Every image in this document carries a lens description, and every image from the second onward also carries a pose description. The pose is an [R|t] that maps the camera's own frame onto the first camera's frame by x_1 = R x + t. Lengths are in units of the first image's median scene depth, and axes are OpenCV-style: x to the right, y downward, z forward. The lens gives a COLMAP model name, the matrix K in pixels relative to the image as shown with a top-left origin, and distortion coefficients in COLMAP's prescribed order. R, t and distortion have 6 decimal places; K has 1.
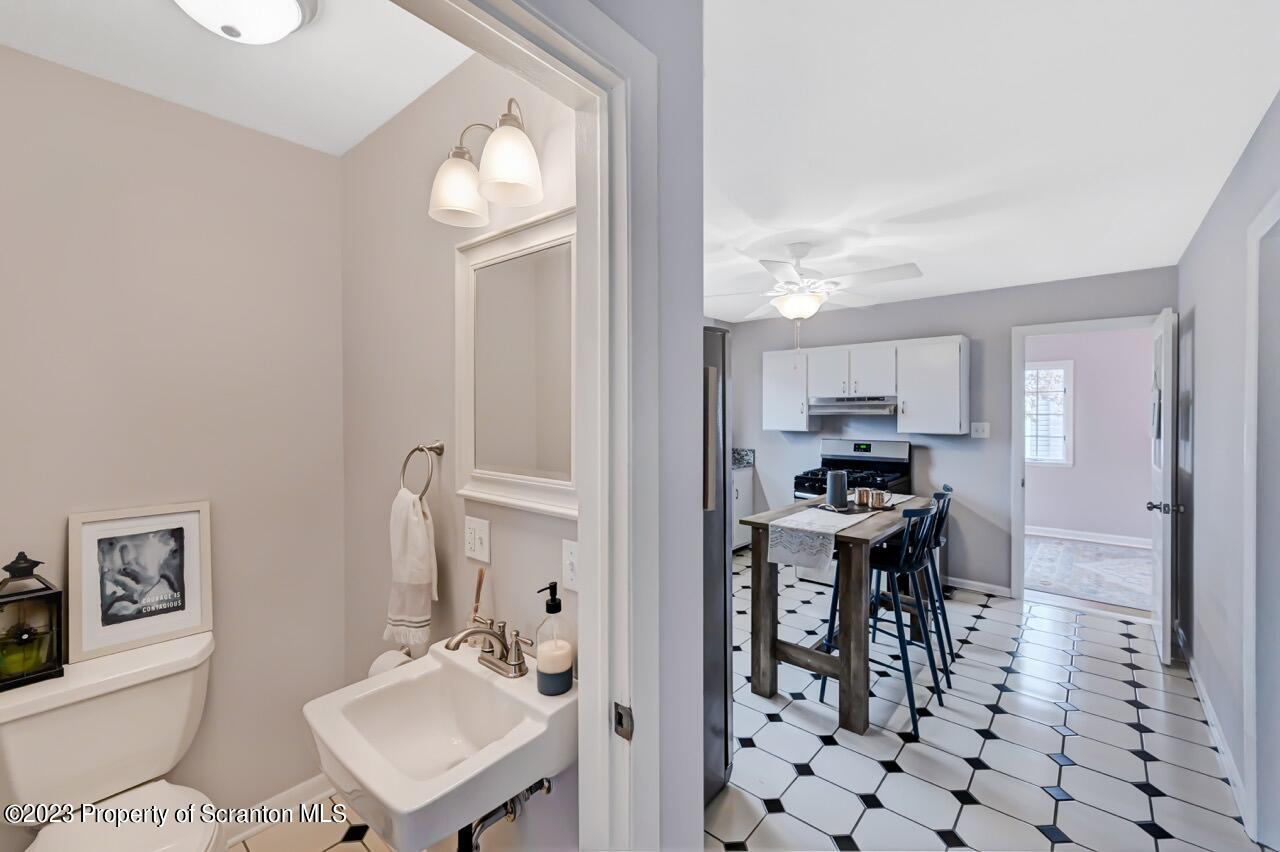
lens RADIAL K [[518.8, 0, 639.3], [0, 518.8, 420.1], [0, 0, 1]] dist [0.004600, 0.000627]
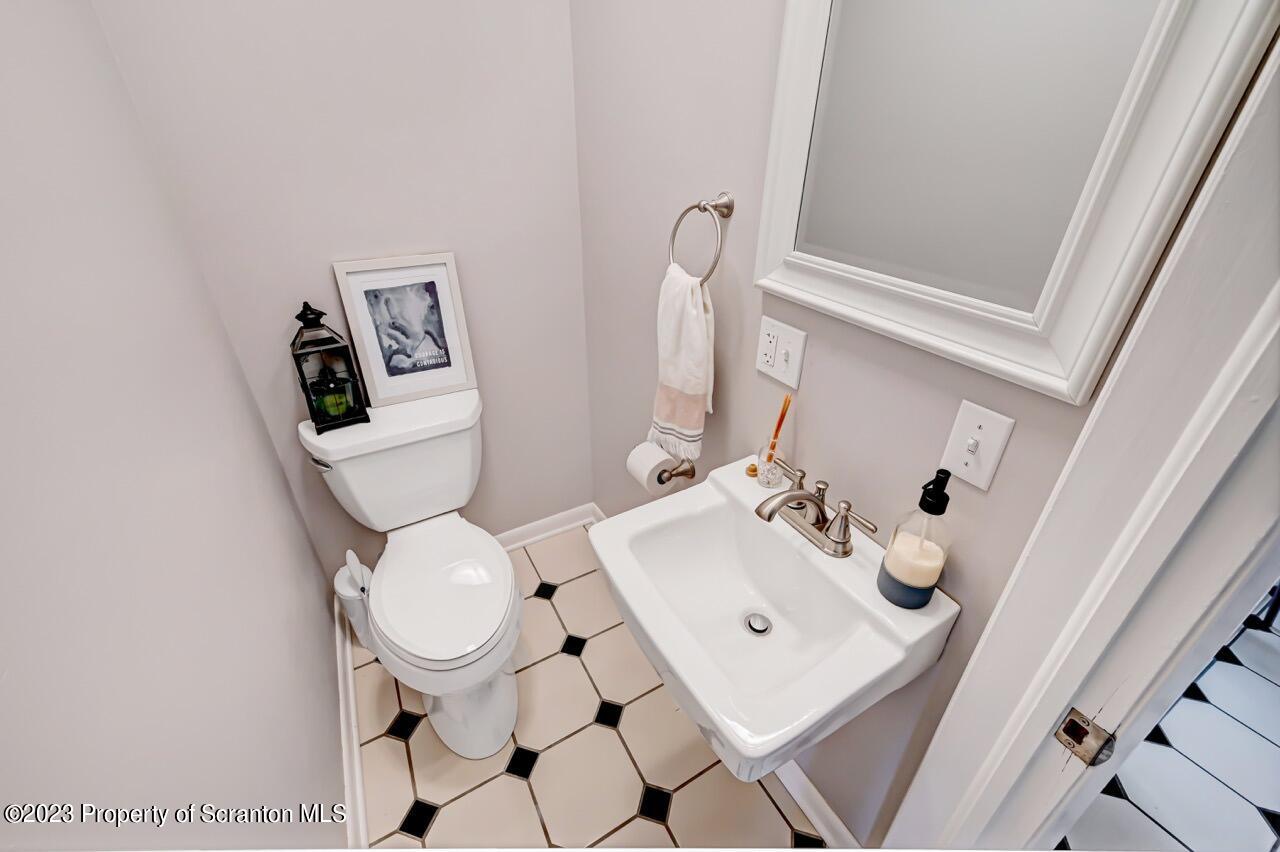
lens RADIAL K [[518.8, 0, 639.3], [0, 518.8, 420.1], [0, 0, 1]] dist [0.004600, 0.000627]
pose [[0.938774, 0.175357, -0.296569, -0.249284], [-0.009925, 0.874191, 0.485480, -0.029275], [0.344391, -0.452812, 0.822409, 0.292393]]
